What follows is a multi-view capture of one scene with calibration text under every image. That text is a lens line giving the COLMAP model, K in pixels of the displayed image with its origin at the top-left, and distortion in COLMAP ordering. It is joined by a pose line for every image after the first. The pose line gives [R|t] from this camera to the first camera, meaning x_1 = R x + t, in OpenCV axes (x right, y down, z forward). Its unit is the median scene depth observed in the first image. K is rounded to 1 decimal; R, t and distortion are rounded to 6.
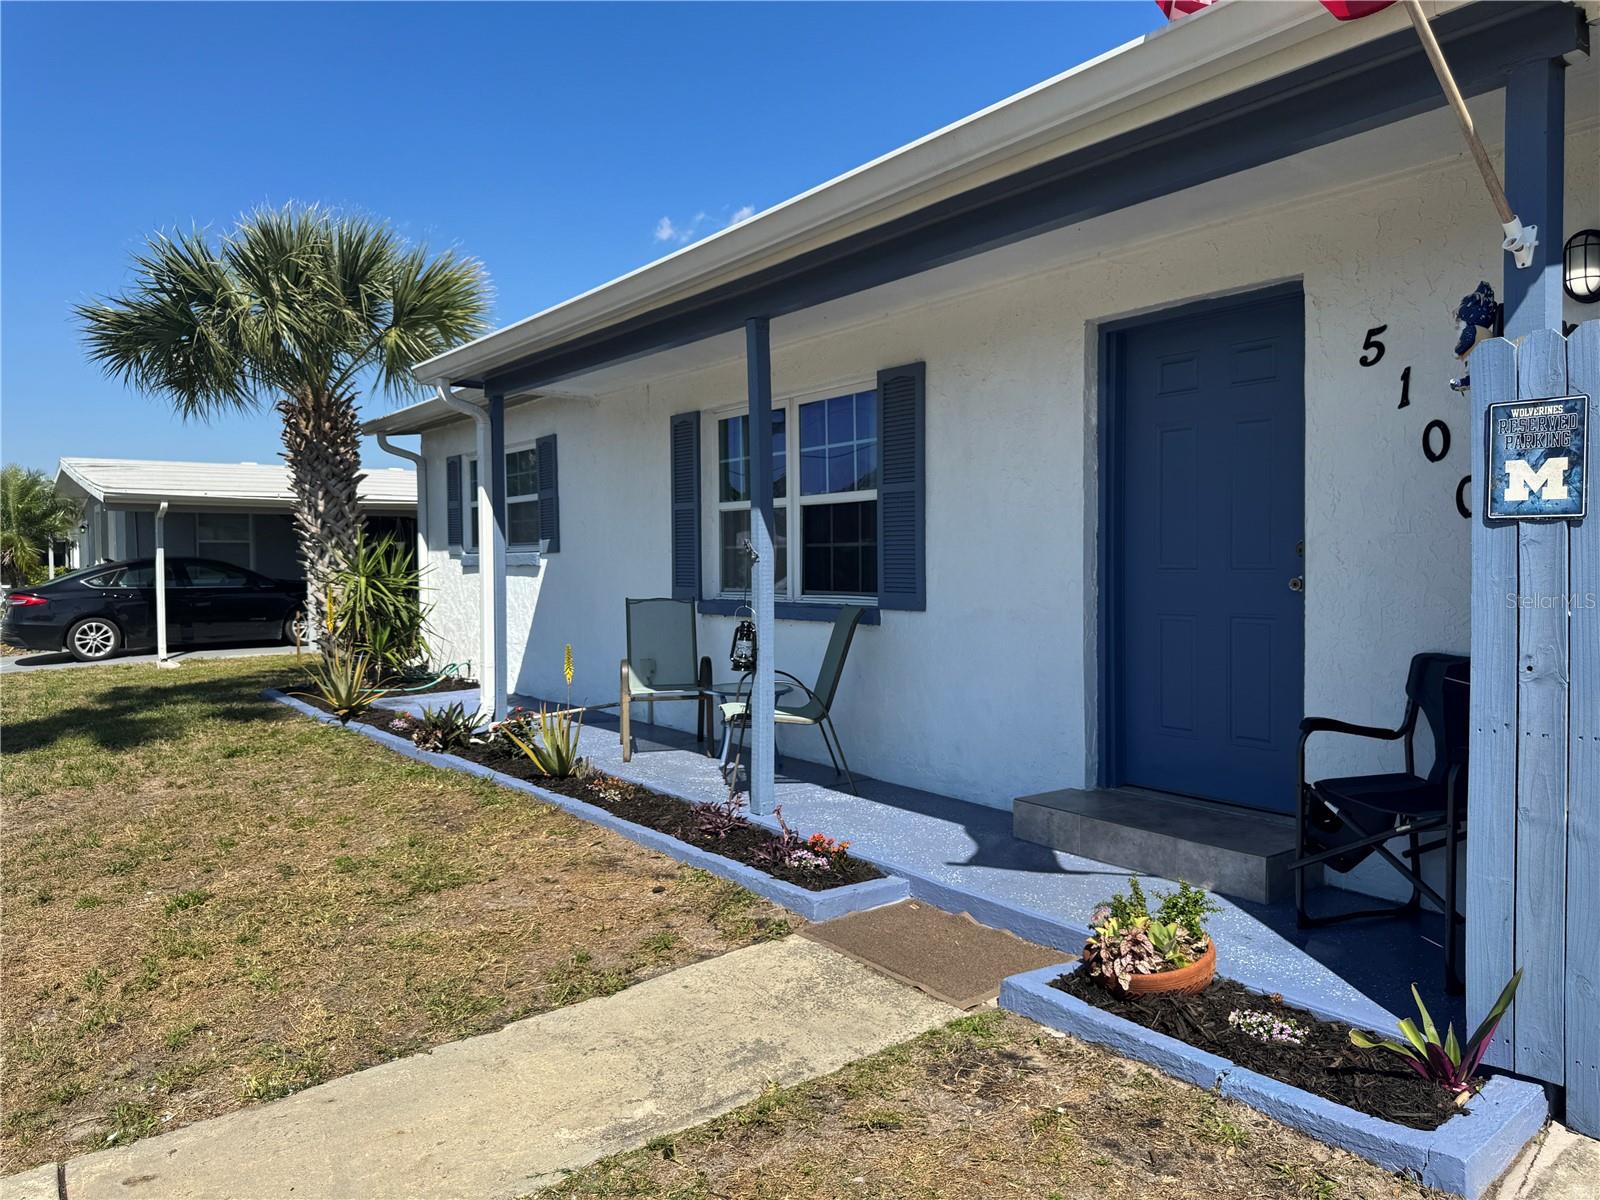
lens RADIAL K [[1120.4, 0, 805.4], [0, 1120.4, 593.8], [0, 0, 1]] dist [0.006967, -0.004138]
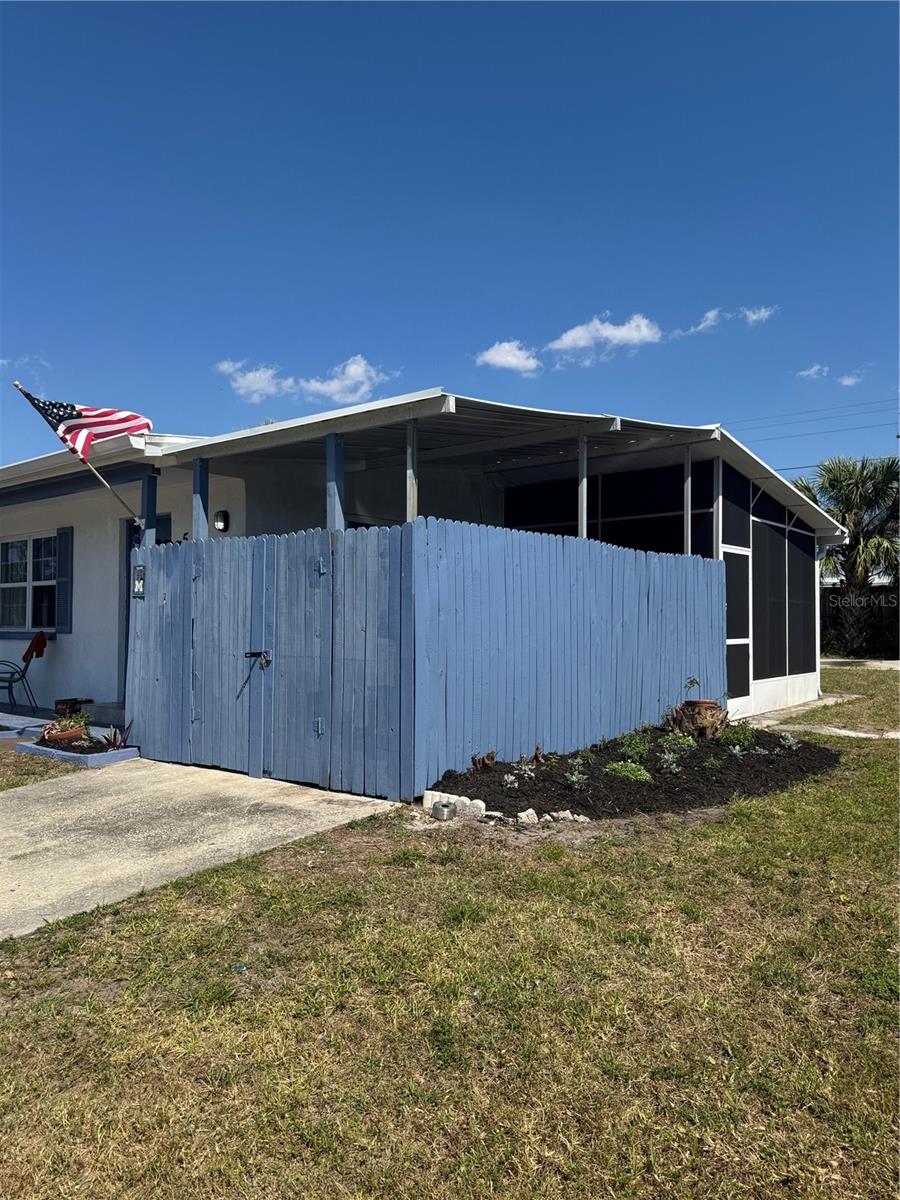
lens RADIAL K [[840.3, 0, 444.8], [0, 840.3, 604.3], [0, 0, 1]] dist [0.006967, -0.004138]
pose [[0.966033, 0.013328, 0.258075, 0.384473], [0.000591, 0.998553, -0.053781, 0.046999], [-0.258419, 0.052106, 0.964627, -0.835832]]
